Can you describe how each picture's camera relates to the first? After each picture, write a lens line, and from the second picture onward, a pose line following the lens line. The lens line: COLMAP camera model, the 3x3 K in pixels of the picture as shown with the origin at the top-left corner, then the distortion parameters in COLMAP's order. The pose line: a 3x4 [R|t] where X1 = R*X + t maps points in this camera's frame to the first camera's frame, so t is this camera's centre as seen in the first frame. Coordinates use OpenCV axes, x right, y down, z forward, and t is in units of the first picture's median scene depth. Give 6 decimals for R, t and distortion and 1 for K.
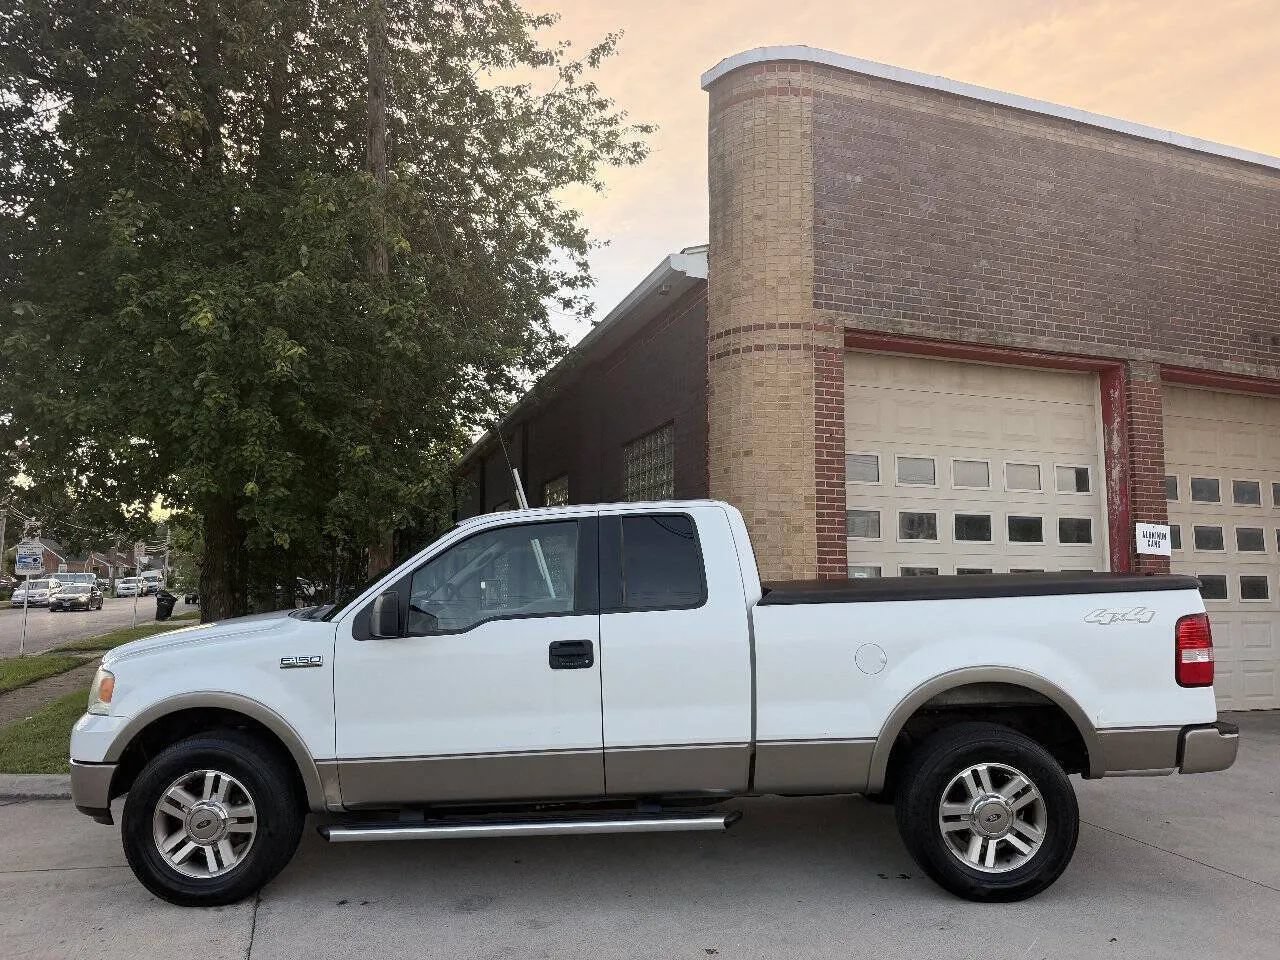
lens RADIAL K [[892.2, 0, 636.5], [0, 892.2, 473.2], [0, 0, 1]] dist [0.082637, -0.117874]
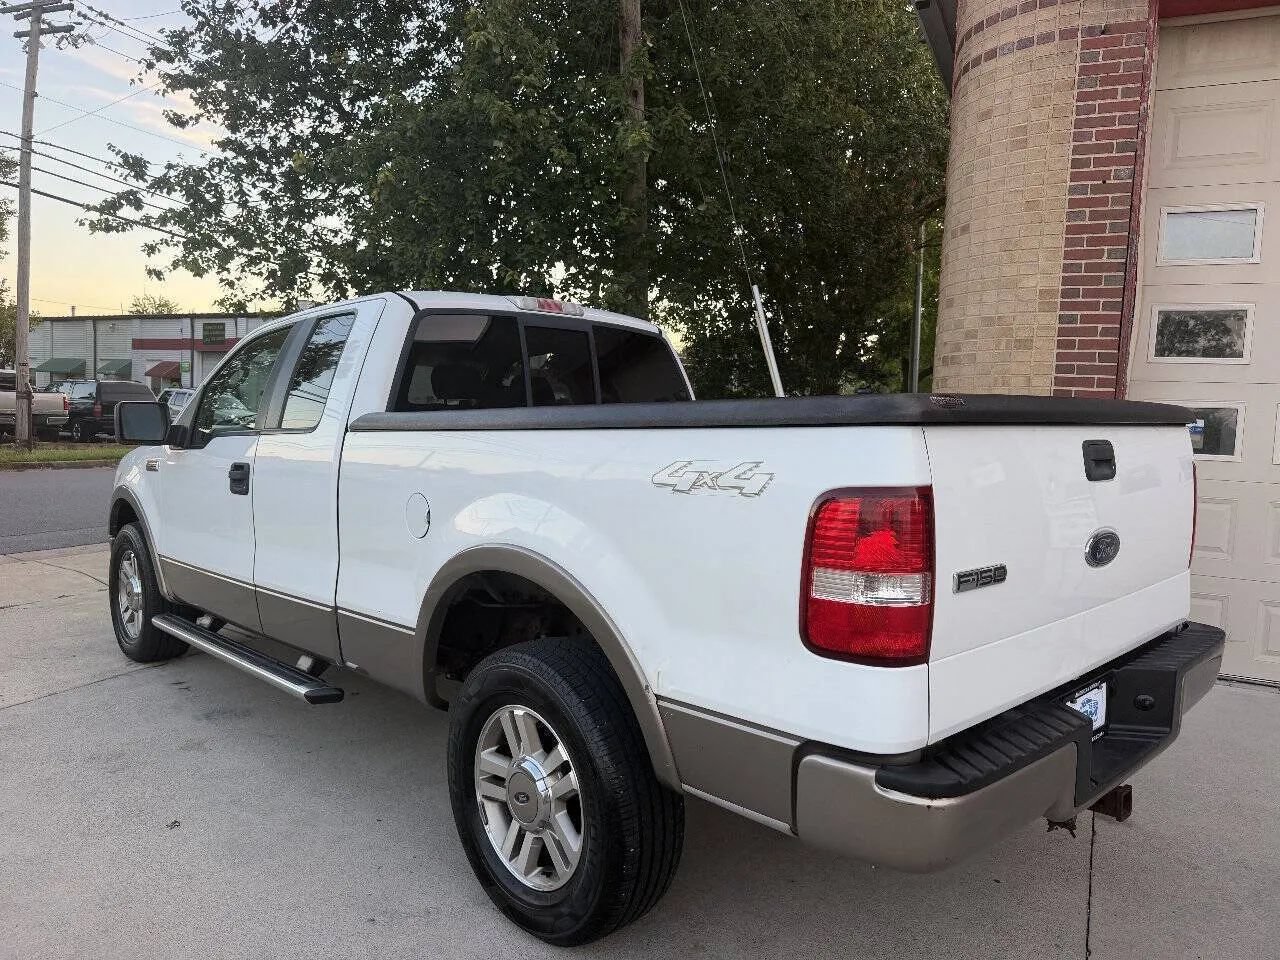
lens RADIAL K [[909.9, 0, 640.0], [0, 909.9, 480.0], [0, 0, 1]] dist [0.030169, -0.047652]
pose [[0.711827, 0.074710, -0.698370, 0.792721], [0.046845, 0.987062, 0.153341, 0.081628], [0.700791, -0.141867, 0.699118, 0.618387]]
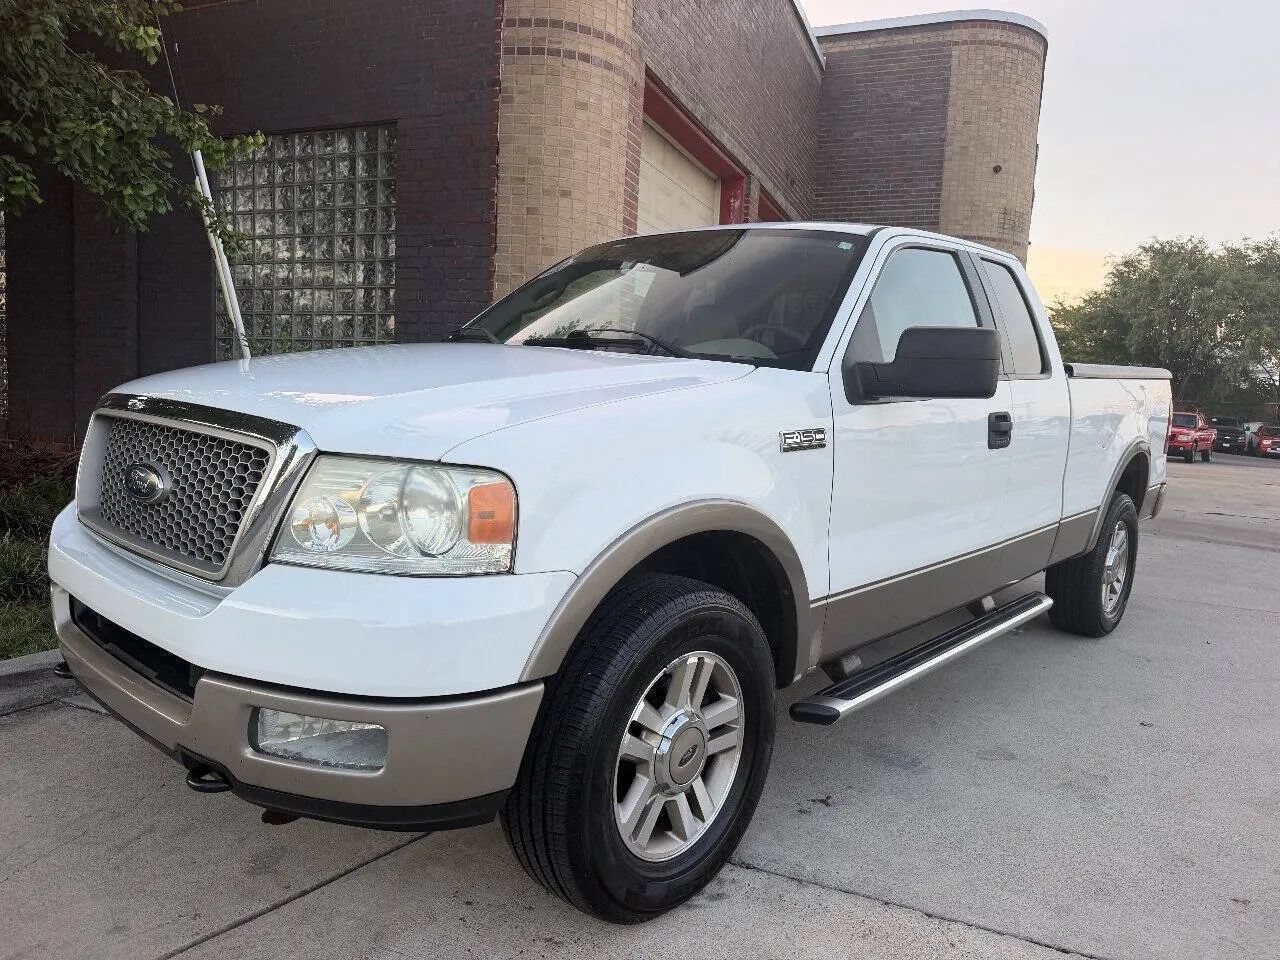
lens RADIAL K [[929.3, 0, 652.7], [0, 929.3, 465.2], [0, 0, 1]] dist [0.055650, -0.112137]
pose [[0.633997, -0.028188, 0.772821, -0.856785], [-0.135326, 0.979872, 0.146757, 0.148570], [-0.761403, -0.197627, 0.617422, 0.695698]]
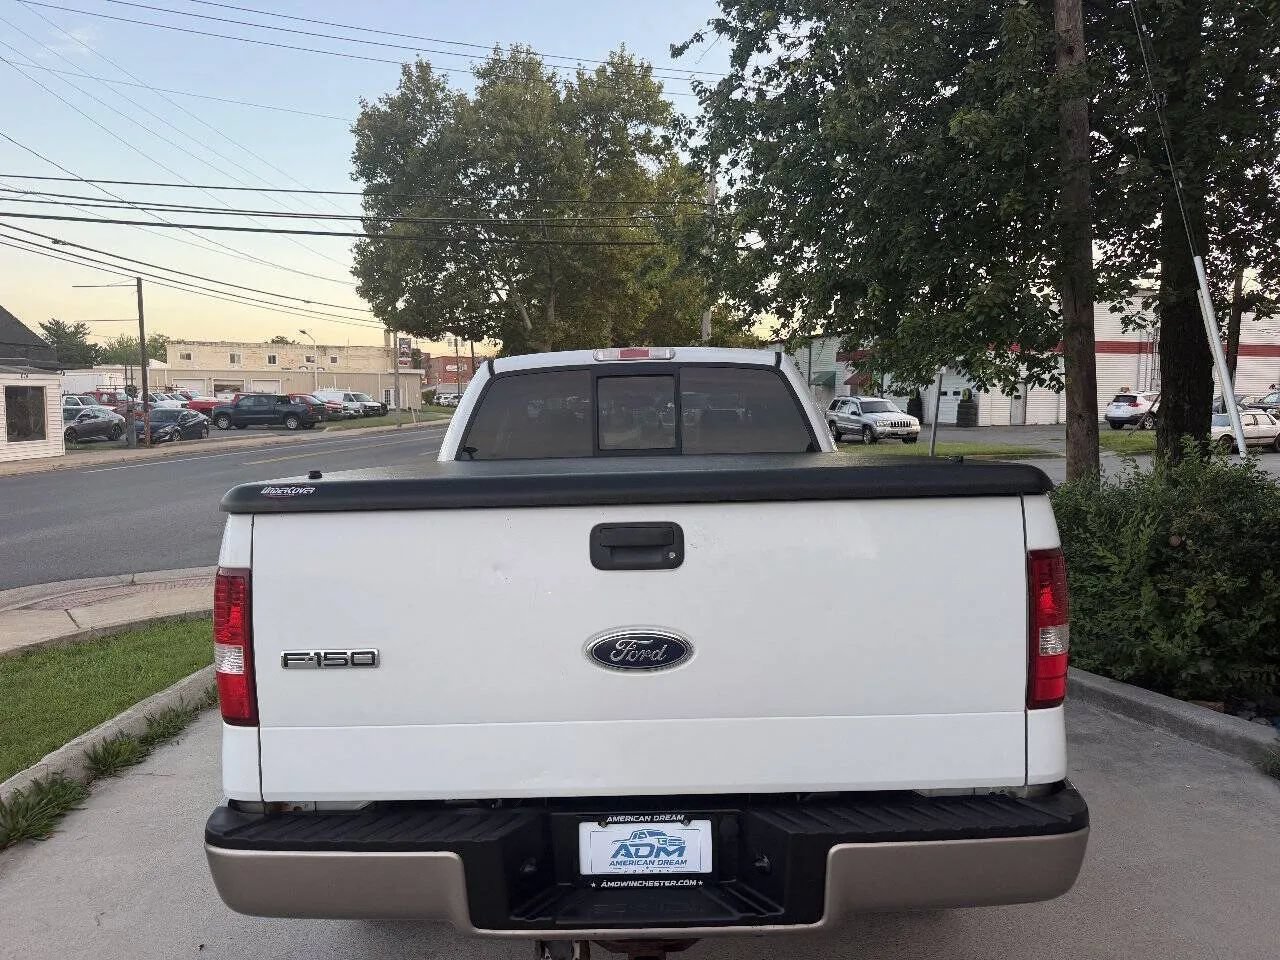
lens RADIAL K [[909.9, 0, 640.0], [0, 909.9, 480.0], [0, 0, 1]] dist [0.030169, -0.047652]
pose [[0.027243, 0.083175, -0.996163, 1.037954], [0.125678, 0.988340, 0.085958, 0.094660], [0.991697, -0.127537, 0.016472, 1.154676]]
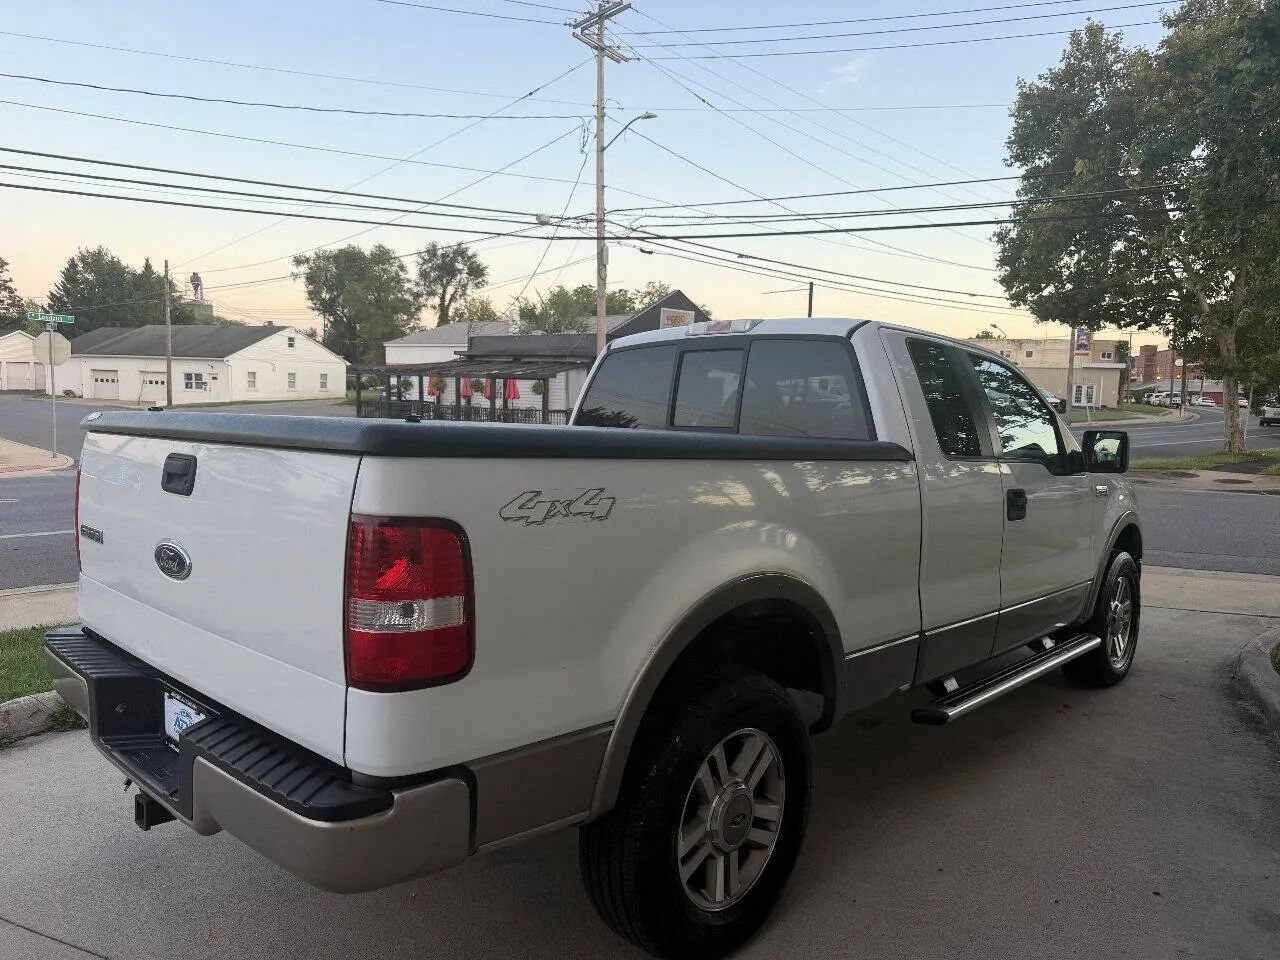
lens RADIAL K [[909.9, 0, 640.0], [0, 909.9, 480.0], [0, 0, 1]] dist [0.030169, -0.047652]
pose [[-0.664155, 0.056761, -0.745437, 0.830632], [0.070179, 0.997444, 0.013423, 0.175369], [0.744294, -0.043399, -0.666441, 1.695288]]
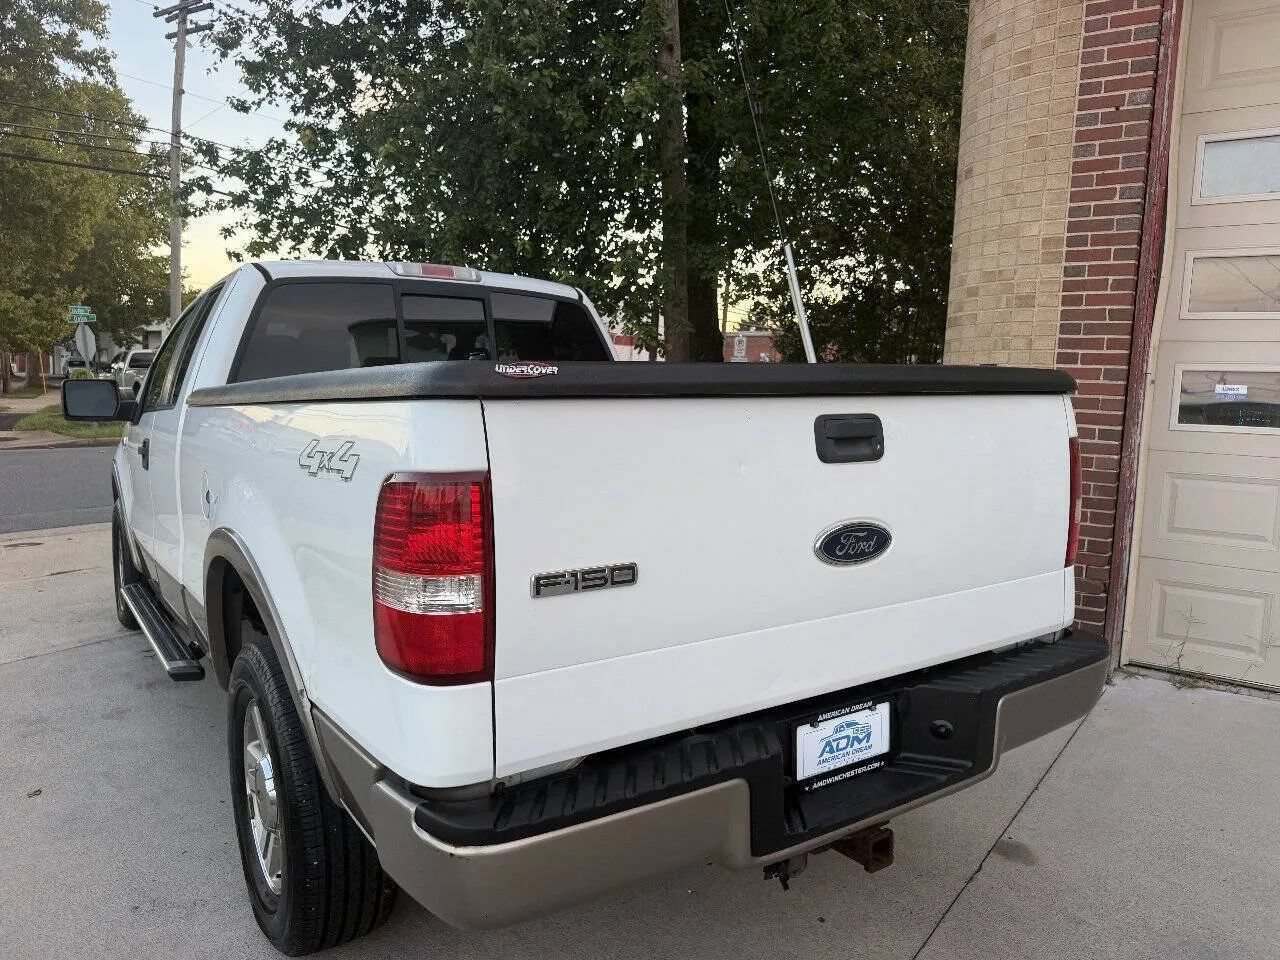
lens RADIAL K [[909.9, 0, 640.0], [0, 909.9, 480.0], [0, 0, 1]] dist [0.030169, -0.047652]
pose [[0.587638, 0.100341, -0.802878, 0.900245], [0.069381, 0.982377, 0.173555, 0.100707], [0.806144, -0.157692, 0.570321, 0.834976]]
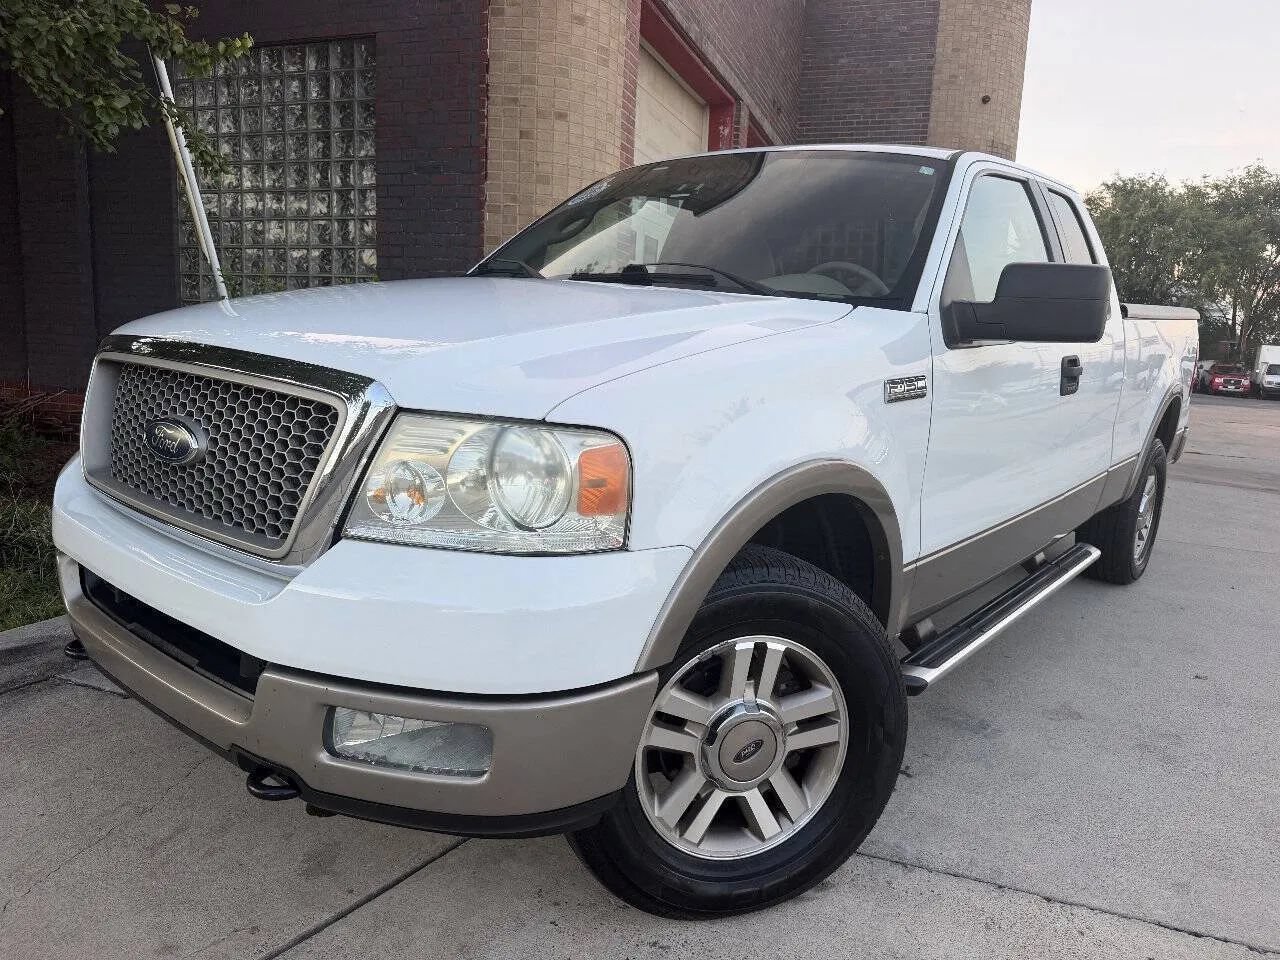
lens RADIAL K [[909.9, 0, 640.0], [0, 909.9, 480.0], [0, 0, 1]] dist [0.030169, -0.047652]
pose [[0.601348, -0.097401, 0.793028, -0.847366], [-0.140930, 0.964049, 0.225272, 0.161401], [-0.786460, -0.247229, 0.566002, 0.807849]]
